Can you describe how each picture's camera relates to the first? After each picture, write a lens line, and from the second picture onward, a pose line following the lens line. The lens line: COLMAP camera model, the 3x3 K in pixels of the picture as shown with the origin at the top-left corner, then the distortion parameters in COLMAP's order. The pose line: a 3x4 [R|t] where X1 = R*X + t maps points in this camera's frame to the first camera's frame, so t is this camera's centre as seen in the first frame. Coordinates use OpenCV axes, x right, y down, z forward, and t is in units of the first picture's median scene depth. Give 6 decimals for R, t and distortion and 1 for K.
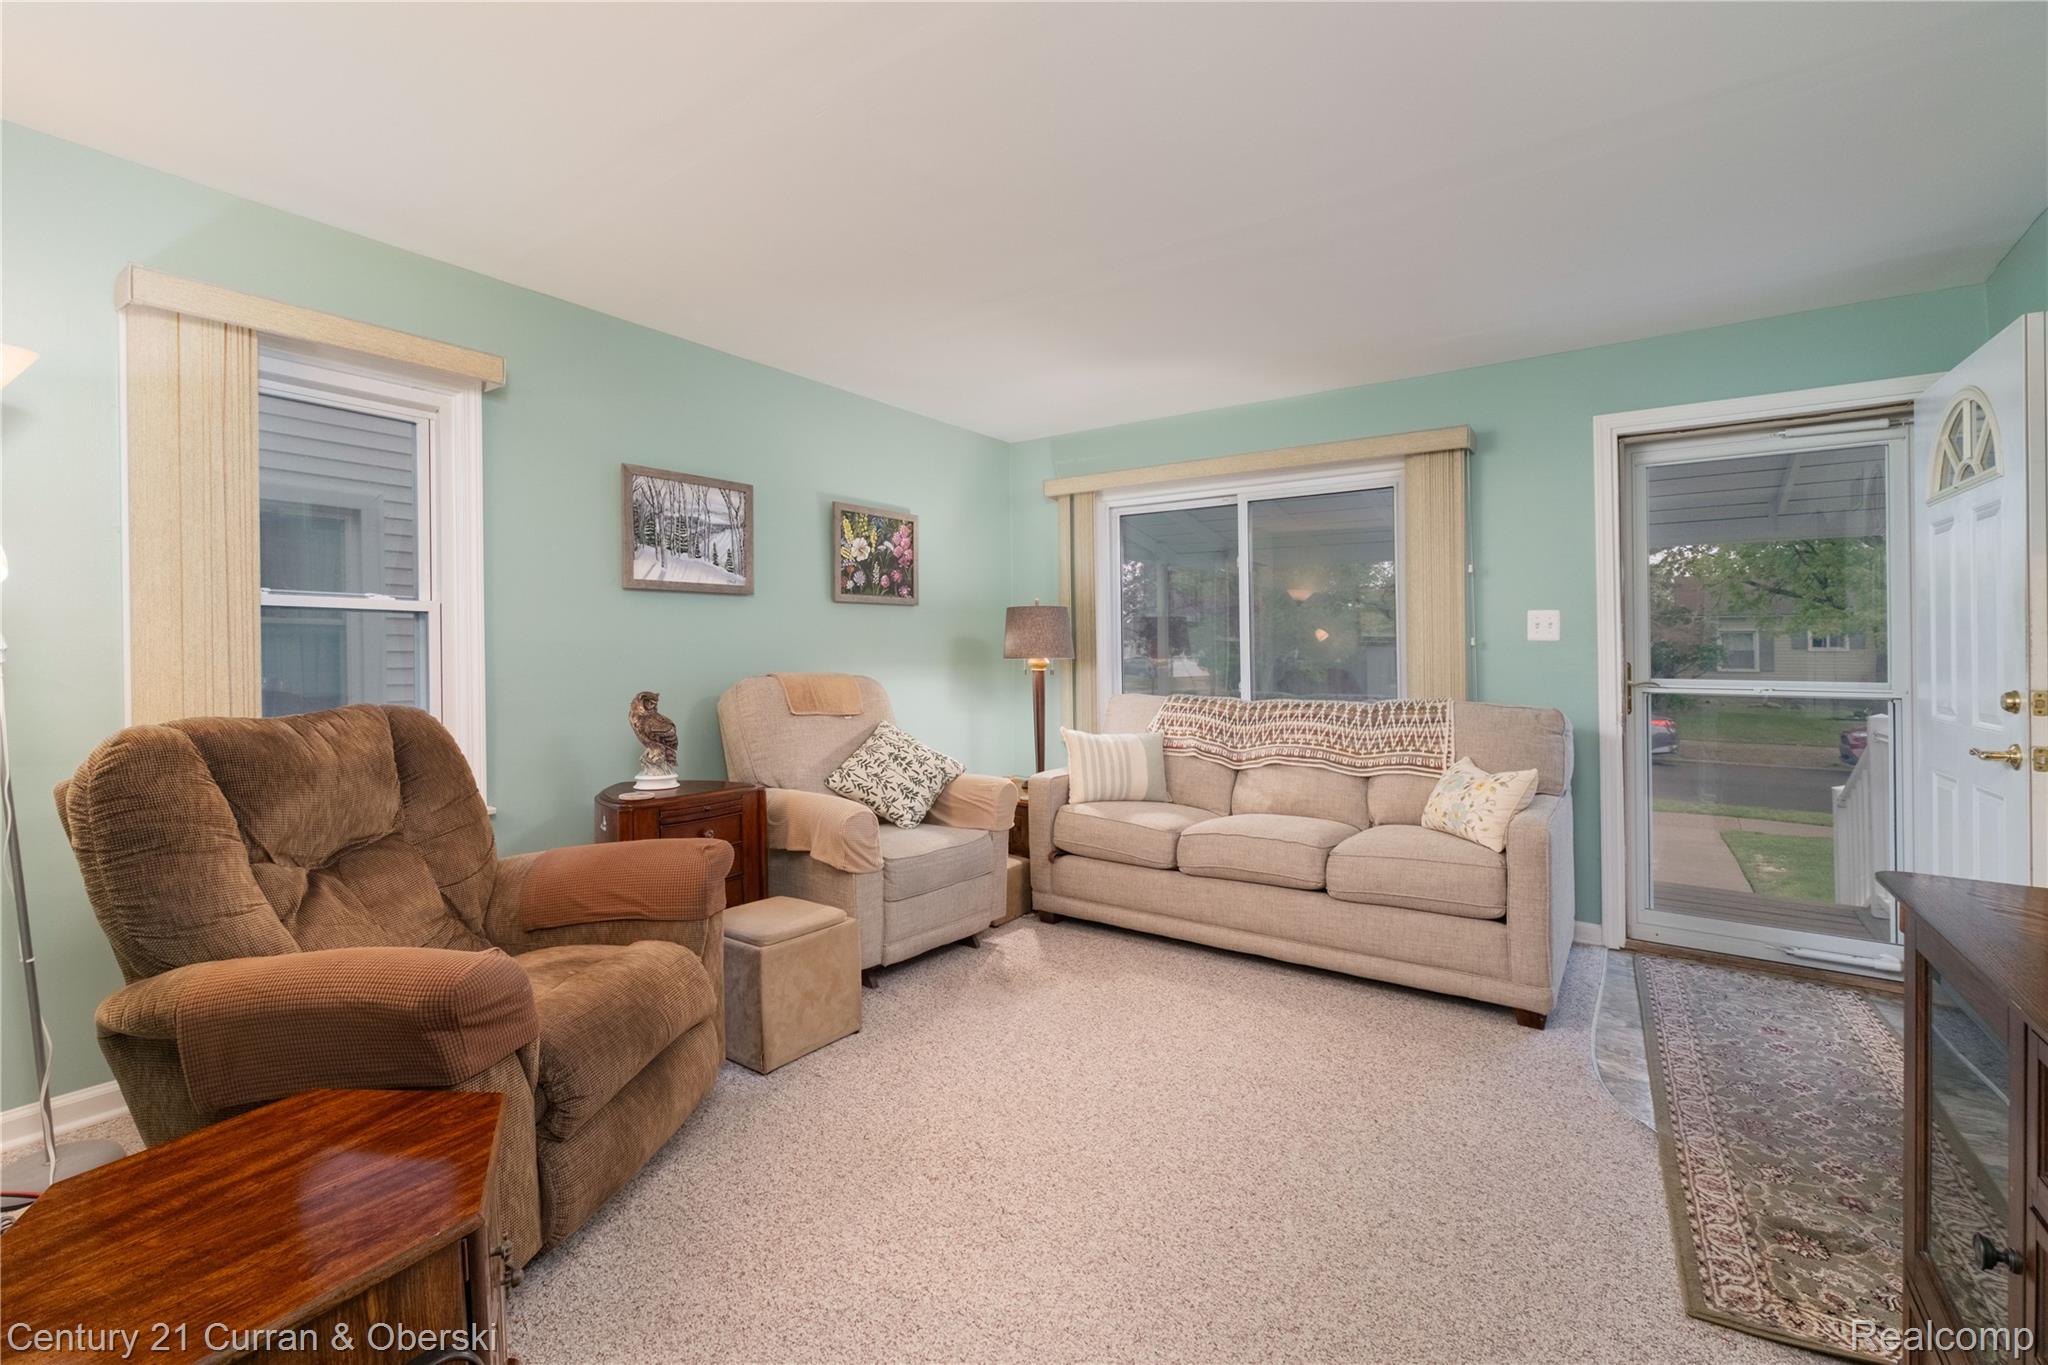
lens RADIAL K [[869.6, 0, 1027.2], [0, 869.6, 671.4], [0, 0, 1]] dist [-0.000800, 0.000114]
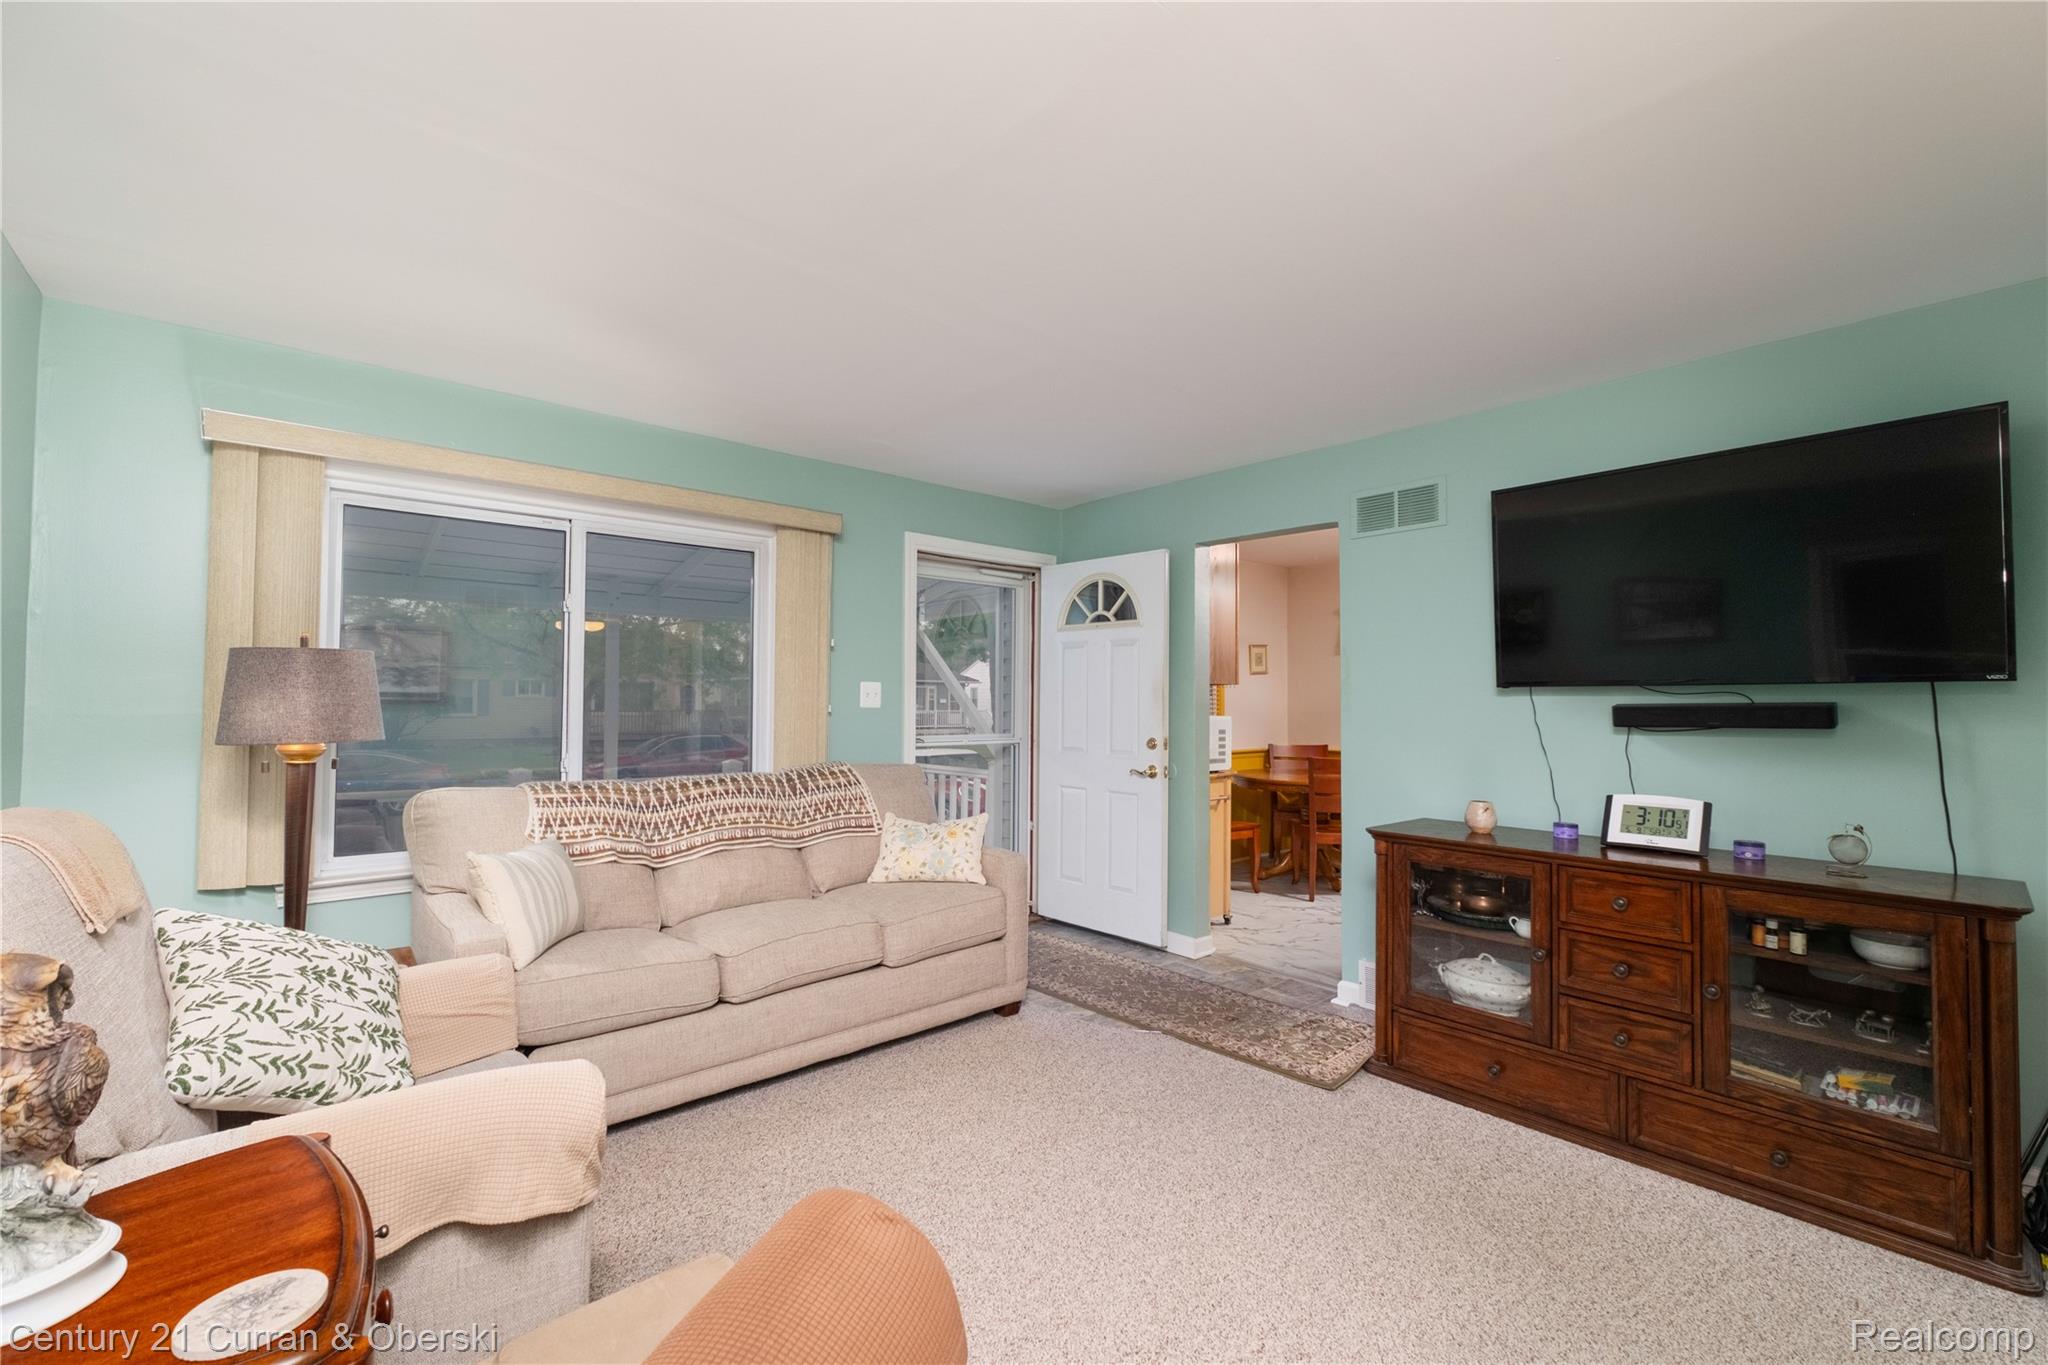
lens RADIAL K [[869.6, 0, 1027.2], [0, 869.6, 671.4], [0, 0, 1]] dist [-0.000800, 0.000114]
pose [[0.221034, 0.030642, 0.974785, -0.518761], [0.016222, 0.999252, -0.035090, -0.039323], [-0.975131, 0.023569, 0.220372, 0.521532]]
